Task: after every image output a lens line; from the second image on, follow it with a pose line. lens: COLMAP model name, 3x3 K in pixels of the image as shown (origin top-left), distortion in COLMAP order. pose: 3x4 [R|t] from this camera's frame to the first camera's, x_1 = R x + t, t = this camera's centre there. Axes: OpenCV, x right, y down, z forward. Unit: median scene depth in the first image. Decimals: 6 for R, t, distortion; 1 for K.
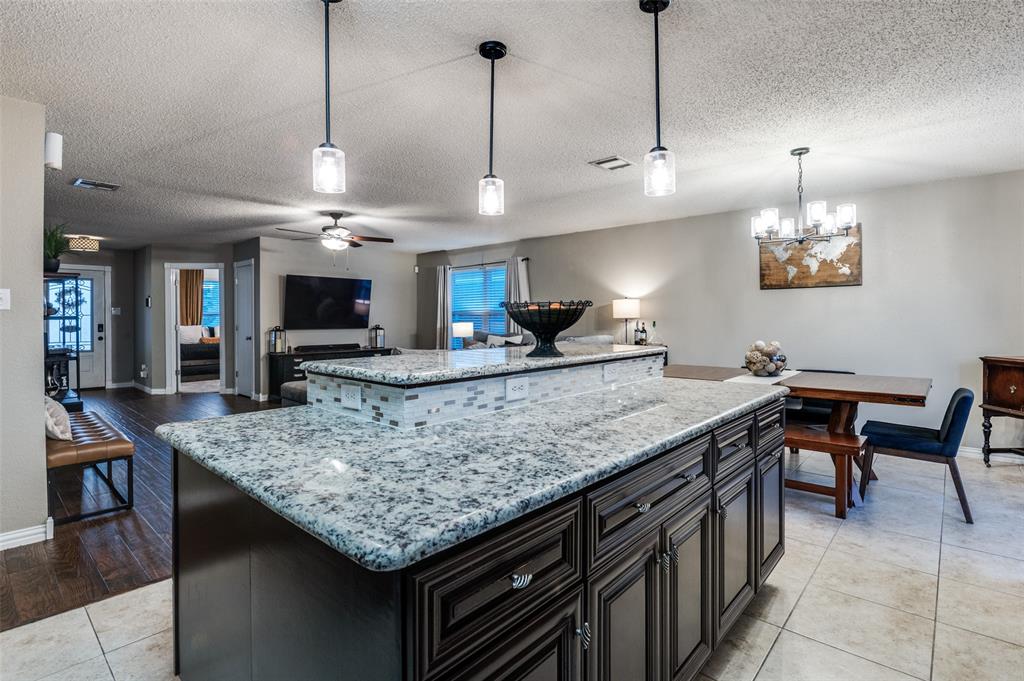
lens RADIAL K [[498.2, 0, 529.2], [0, 498.2, 326.8], [0, 0, 1]] dist [-0.012942, 0.000304]
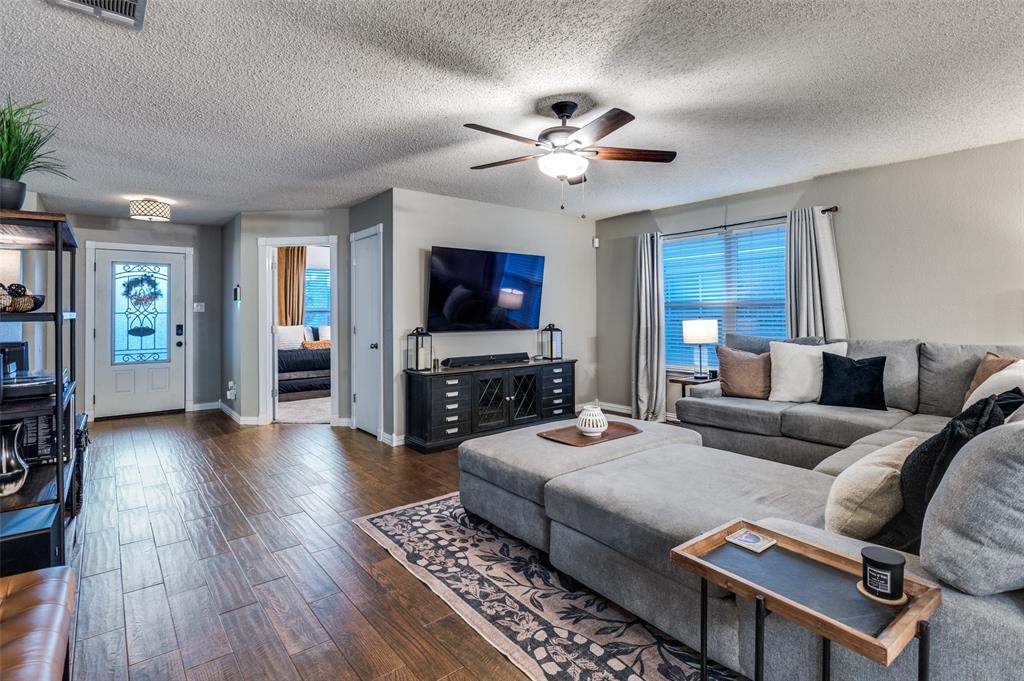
lens RADIAL K [[498.2, 0, 526.7], [0, 498.2, 312.8], [0, 0, 1]] dist [-0.012942, 0.000304]
pose [[0.988687, -0.008528, -0.149748, -0.244151], [0.005645, 0.999791, -0.019670, -0.006025], [0.149884, 0.018603, 0.988529, 0.346998]]
